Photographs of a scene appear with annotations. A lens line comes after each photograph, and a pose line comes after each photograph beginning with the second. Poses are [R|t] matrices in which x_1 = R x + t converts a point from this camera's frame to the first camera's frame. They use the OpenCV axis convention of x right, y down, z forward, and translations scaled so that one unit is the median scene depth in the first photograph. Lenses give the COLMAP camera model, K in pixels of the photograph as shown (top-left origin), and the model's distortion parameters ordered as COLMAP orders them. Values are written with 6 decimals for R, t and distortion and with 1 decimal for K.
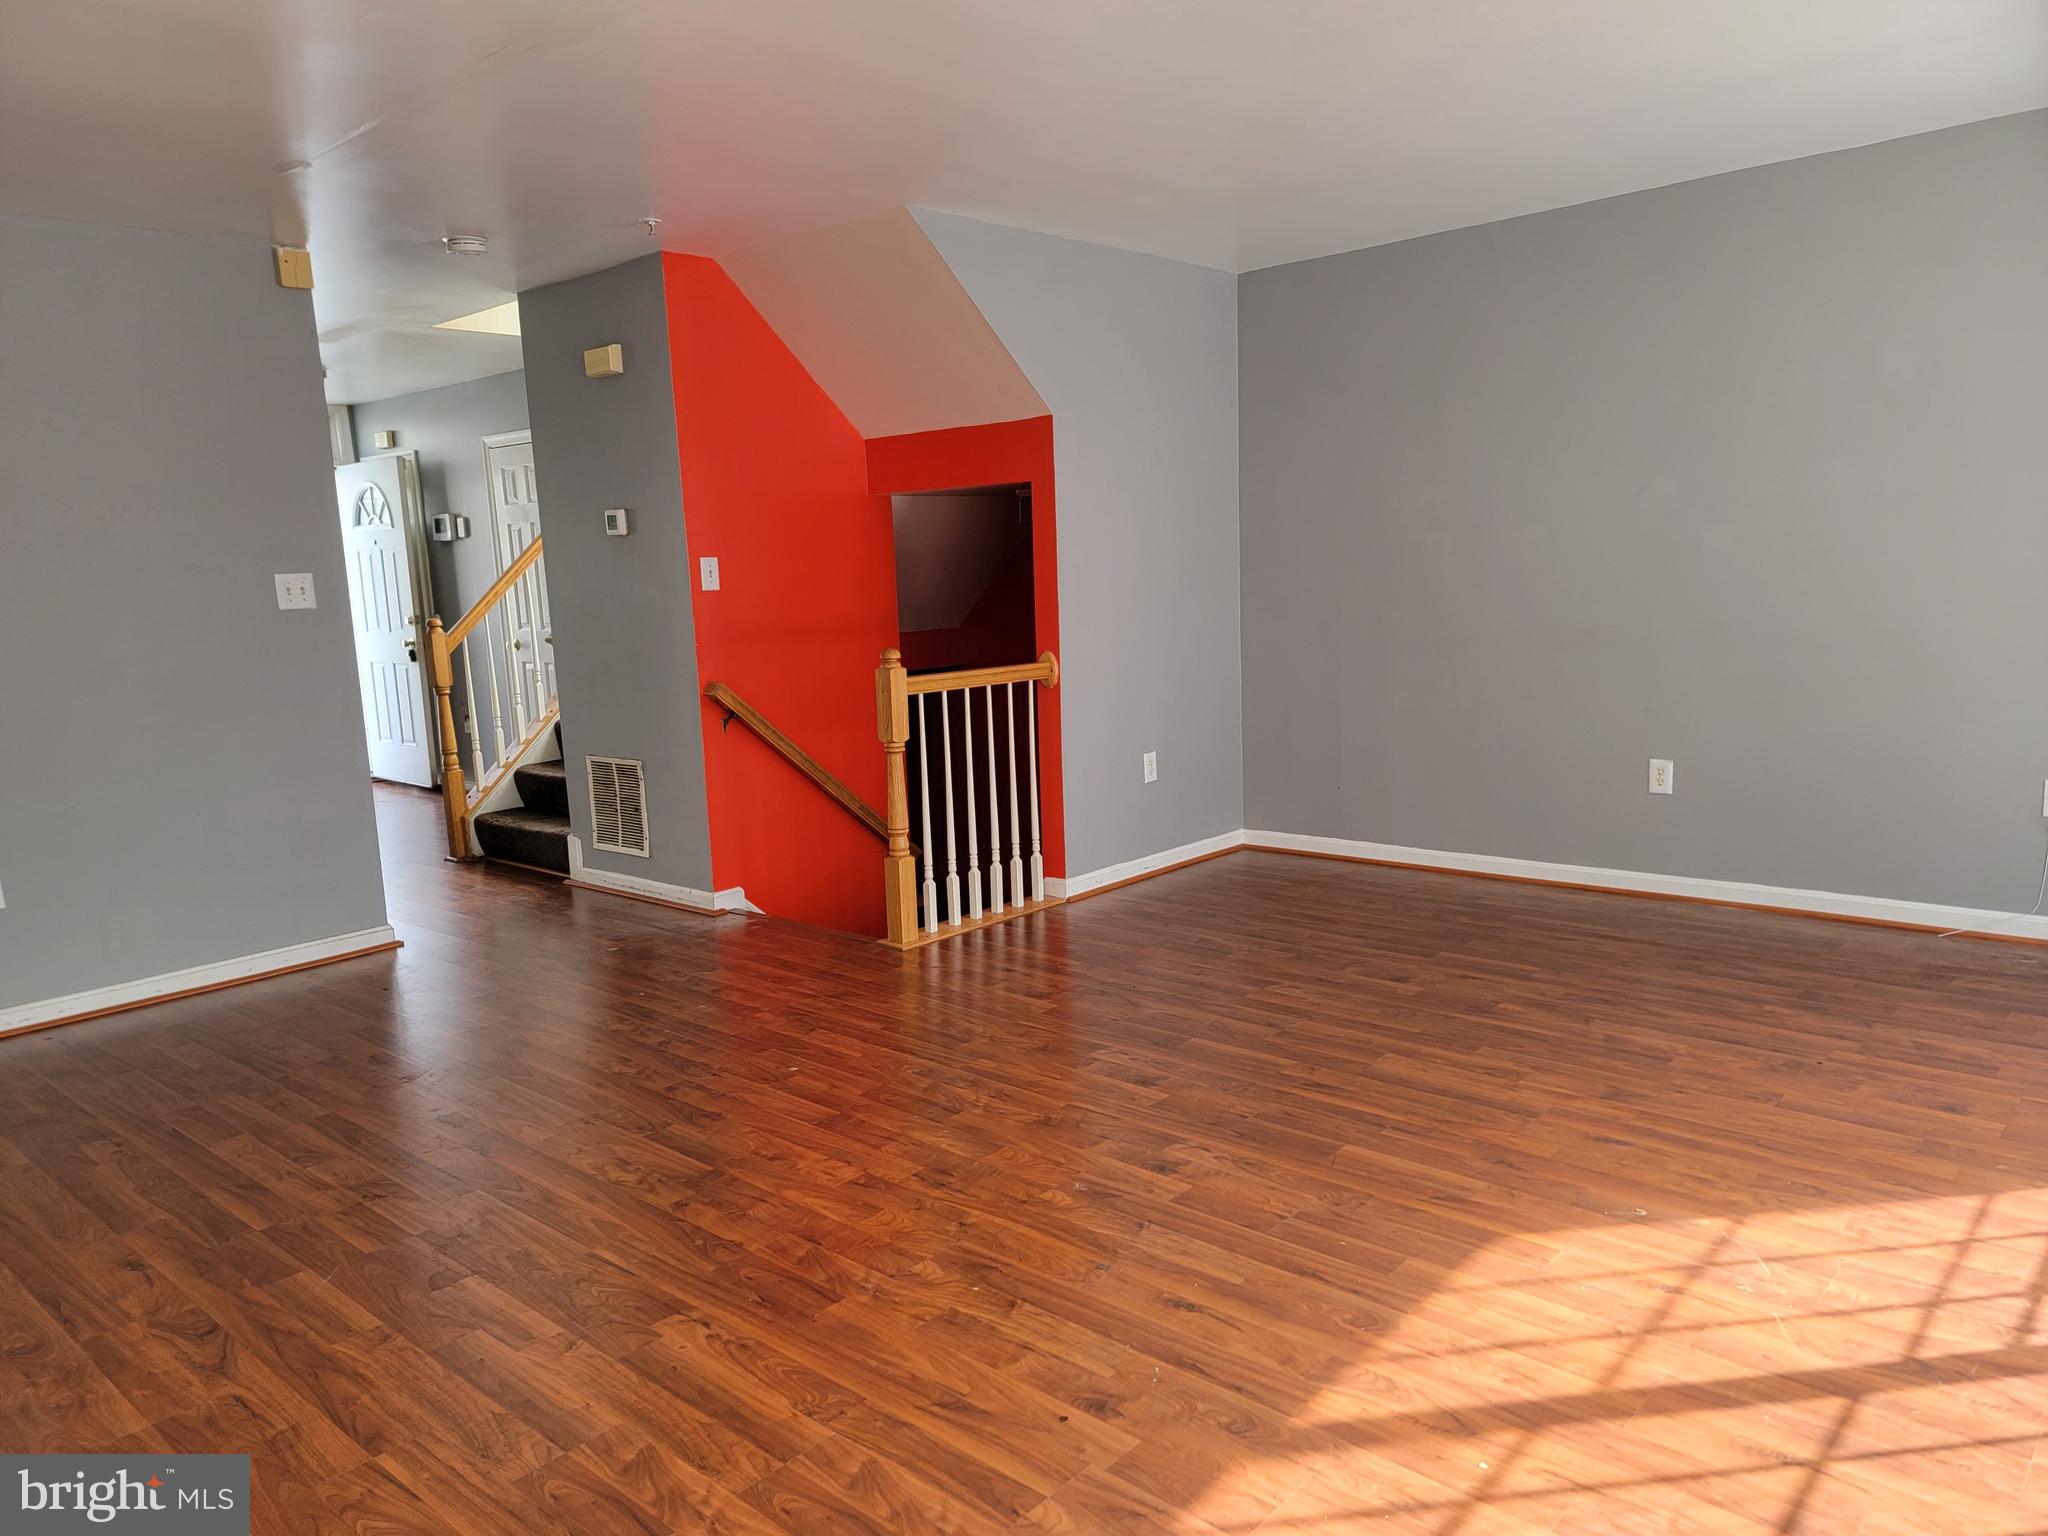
lens RADIAL K [[1426.0, 0, 1020.2], [0, 1426.0, 785.9], [0, 0, 1]] dist [0.073454, -0.044536]
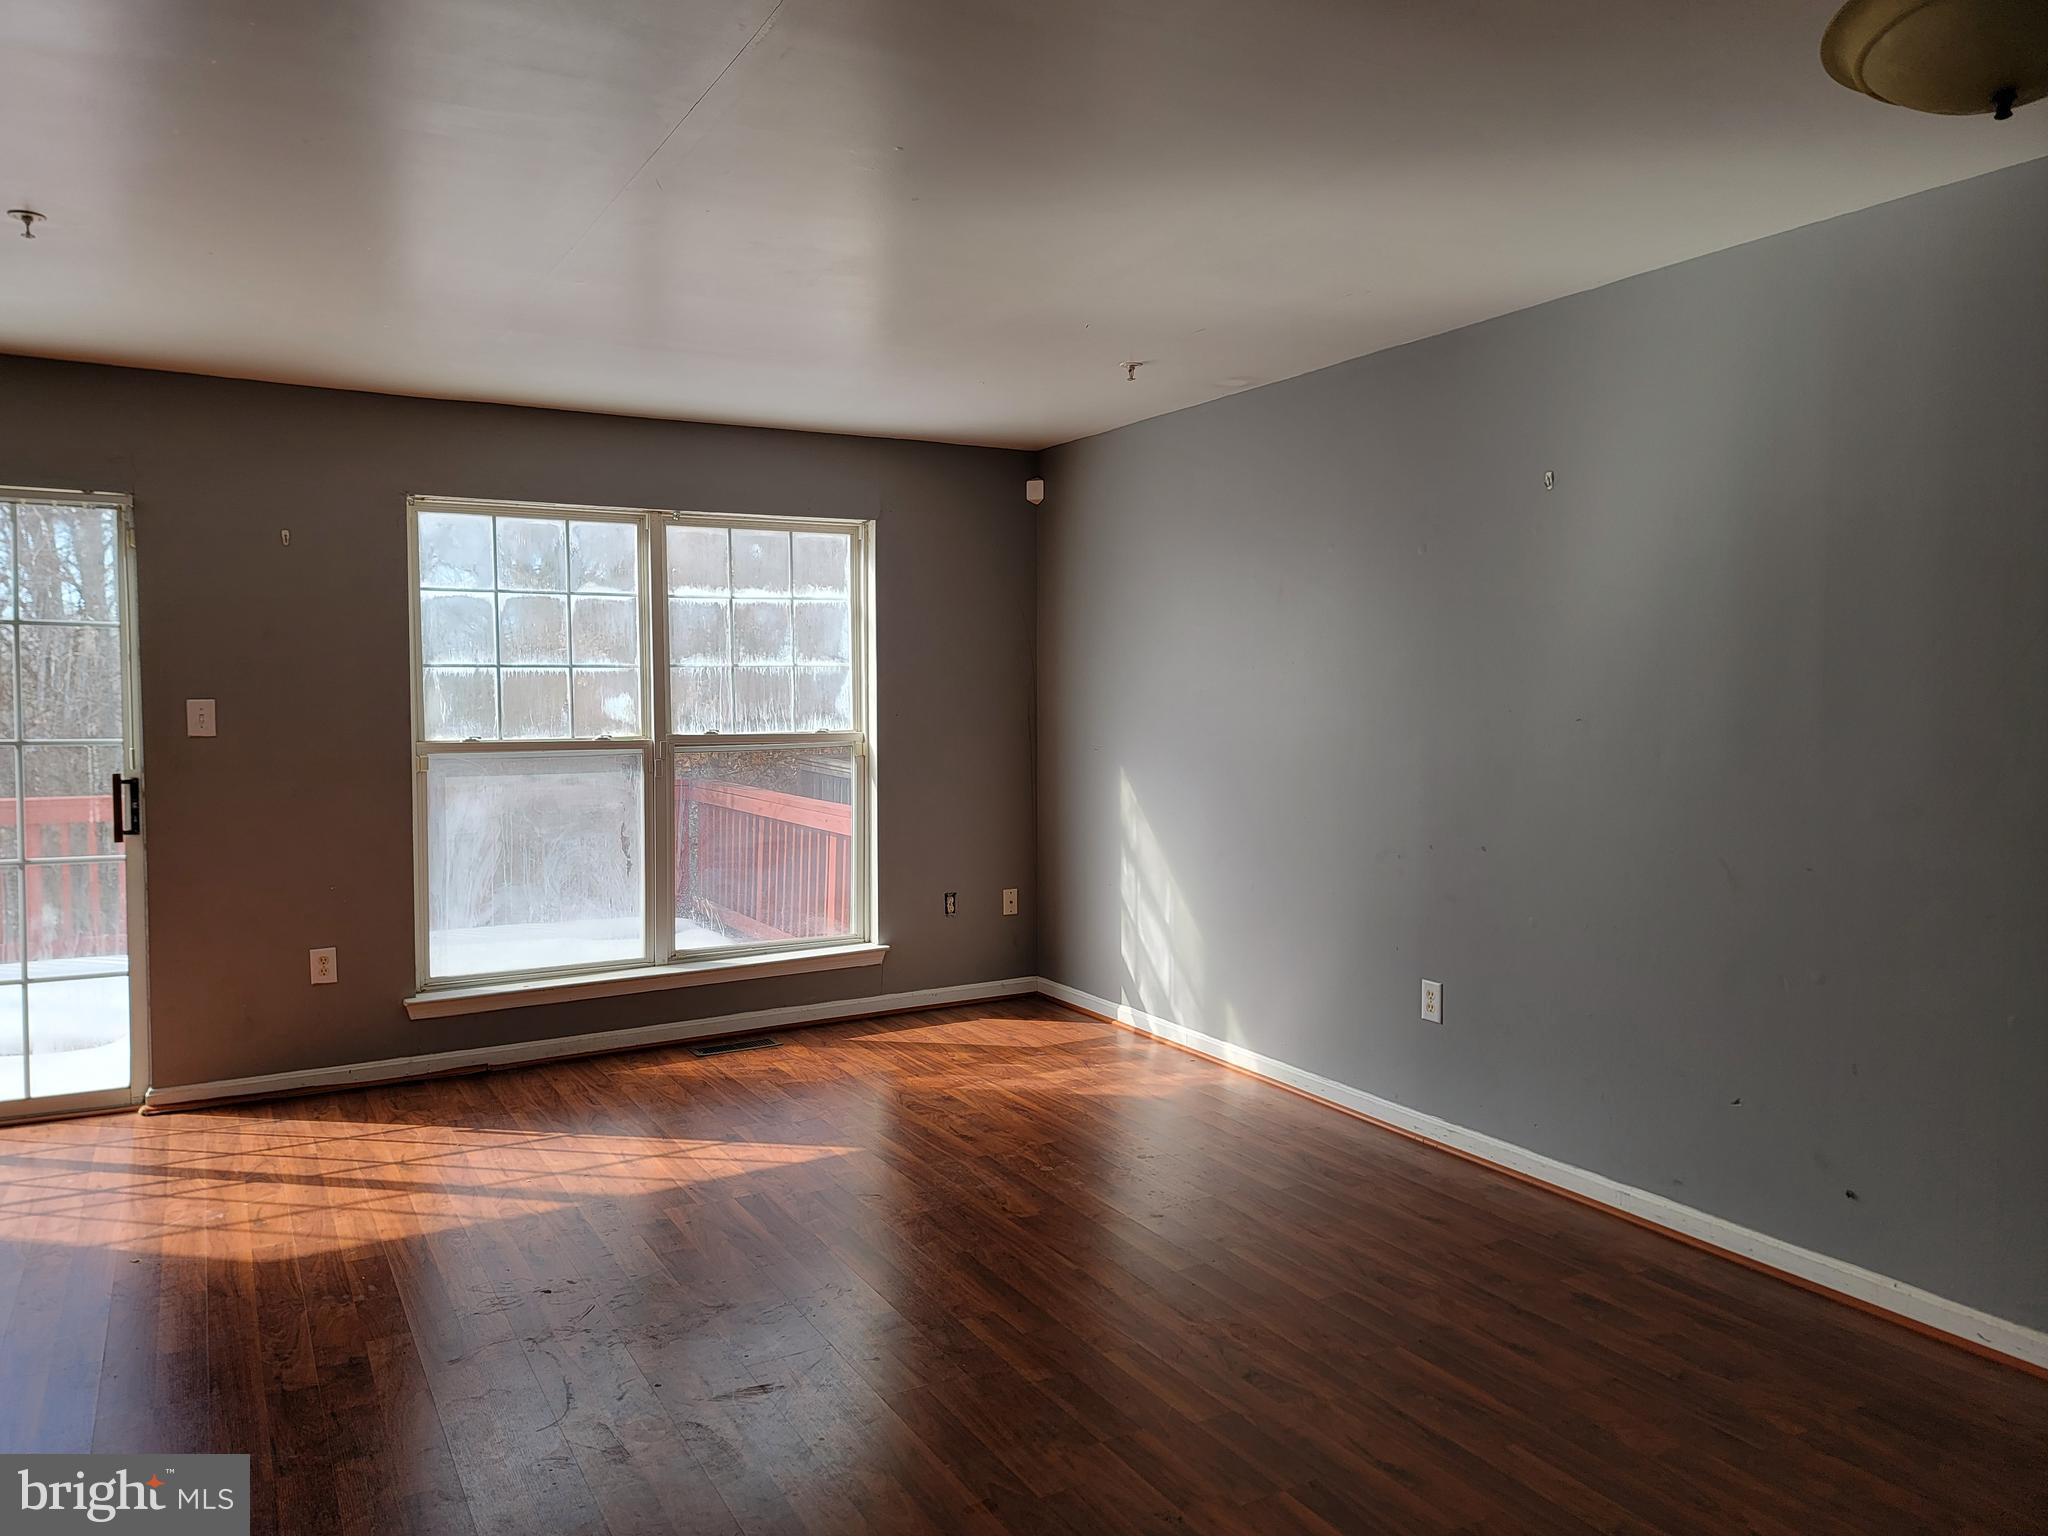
lens RADIAL K [[1426.0, 0, 1007.6], [0, 1426.0, 763.7], [0, 0, 1]] dist [0.073454, -0.044536]
pose [[-0.947270, 0.024945, 0.319464, -0.770268], [0.090193, 0.977414, 0.191120, -0.328982], [-0.307482, 0.209855, -0.928125, 2.053488]]
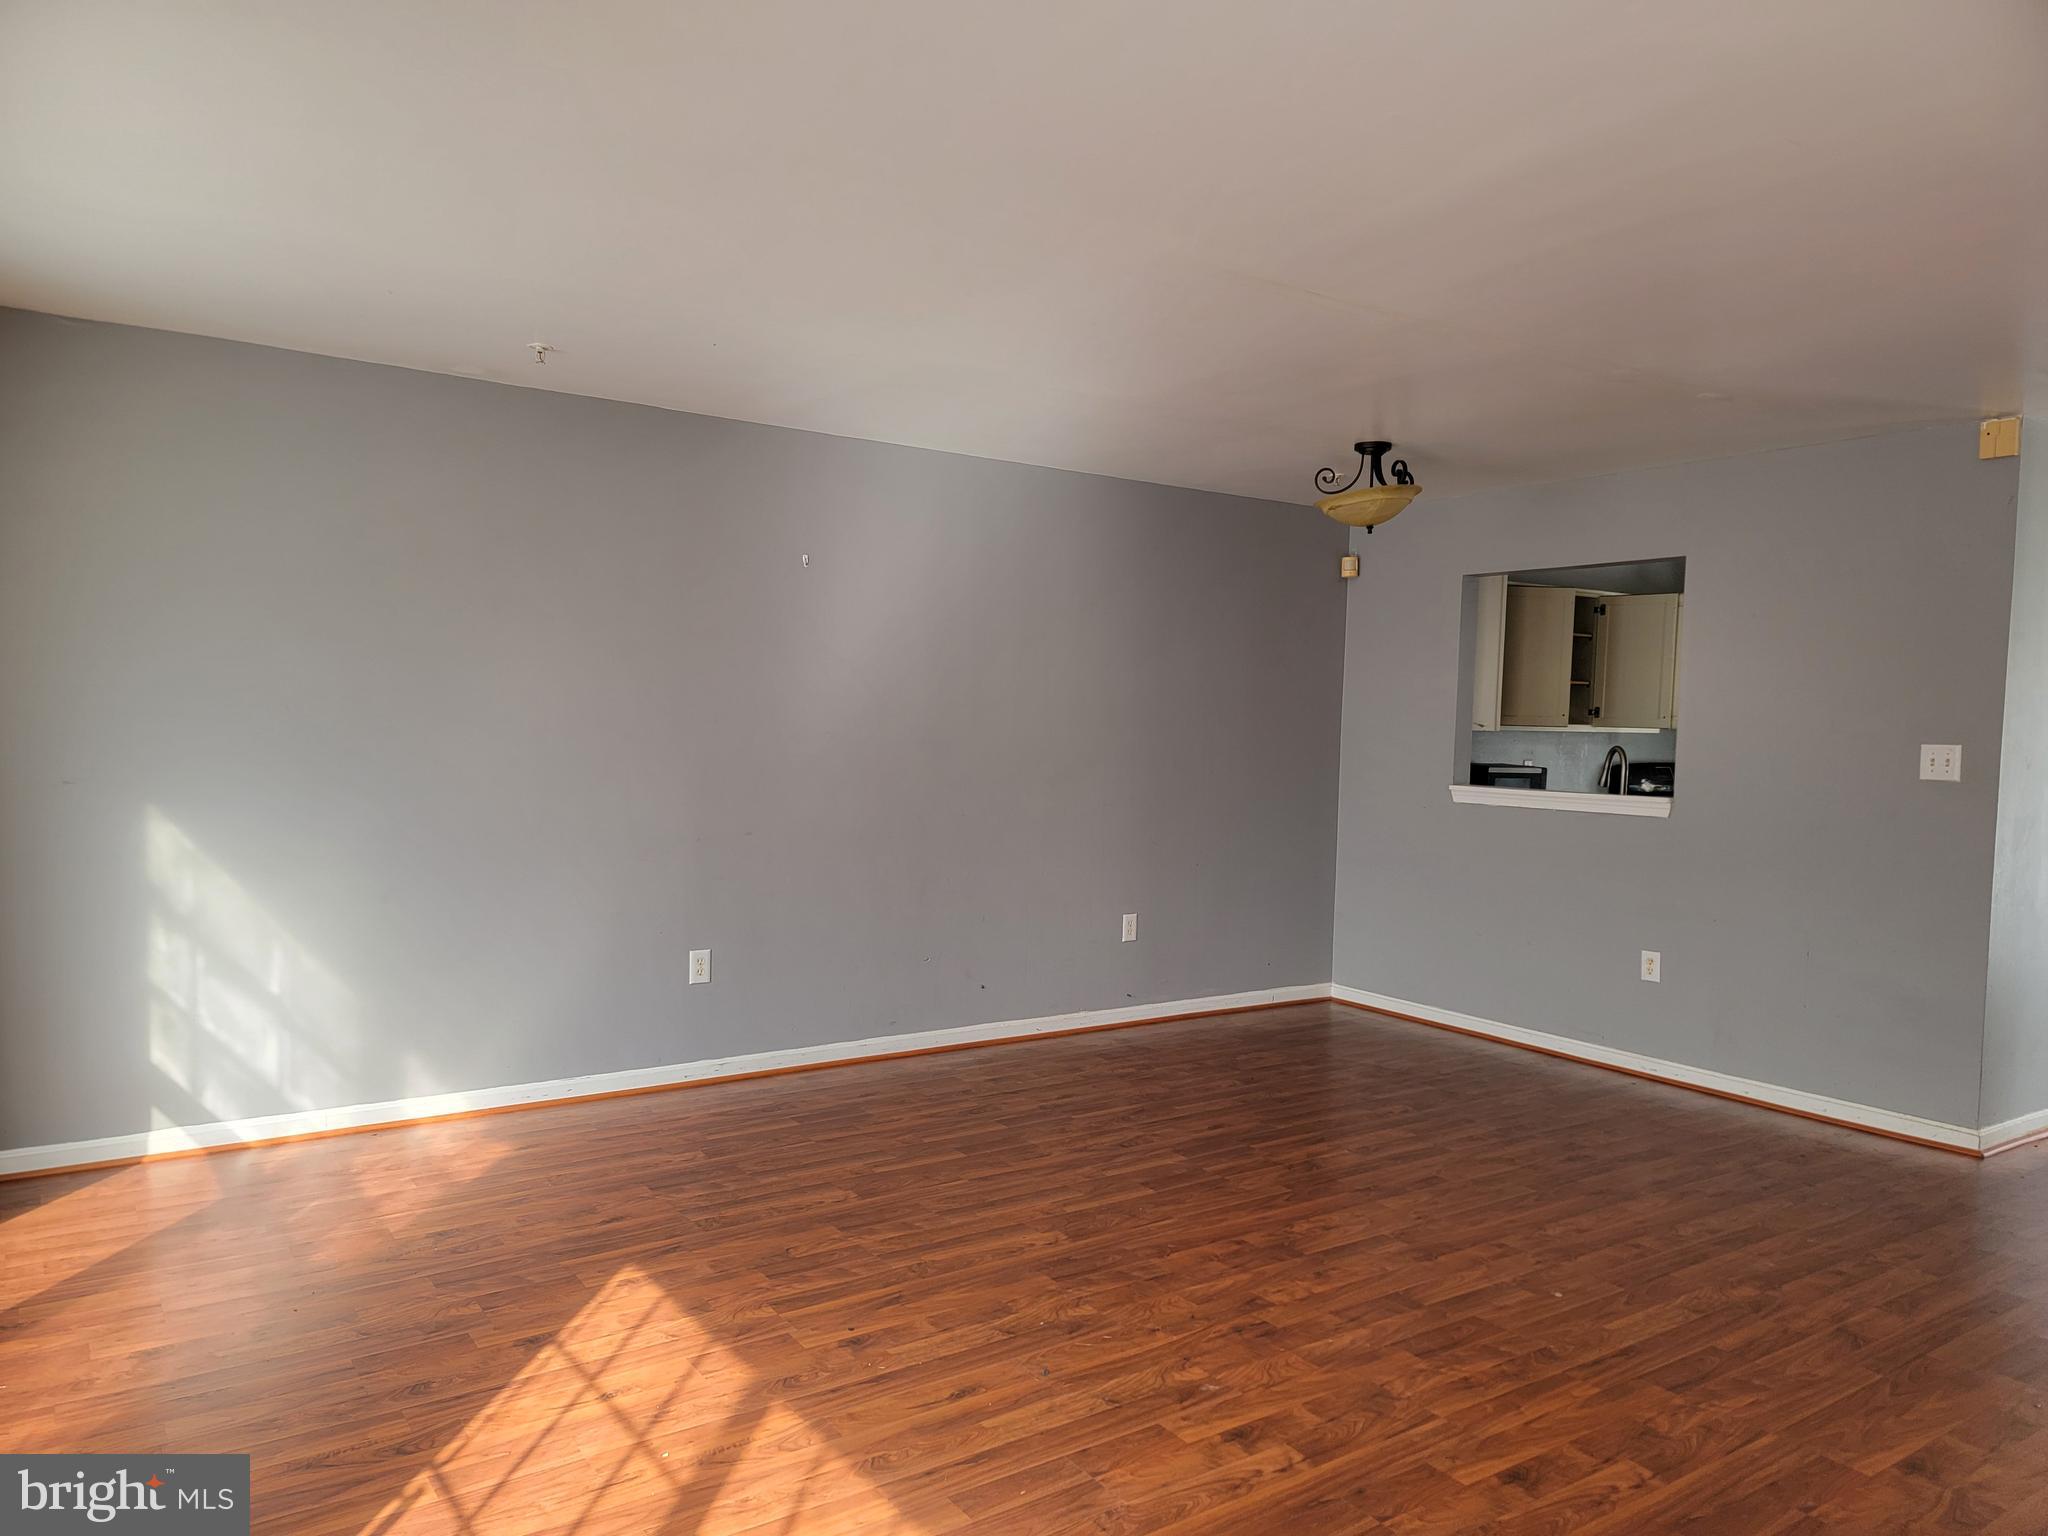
lens RADIAL K [[1426.0, 0, 1025.2], [0, 1426.0, 767.4], [0, 0, 1]] dist [0.073454, -0.044536]
pose [[-0.229512, 0.071477, -0.970678, 1.197688], [-0.166086, 0.979797, 0.111419, -0.271553], [0.959031, 0.186788, -0.213003, 1.206257]]
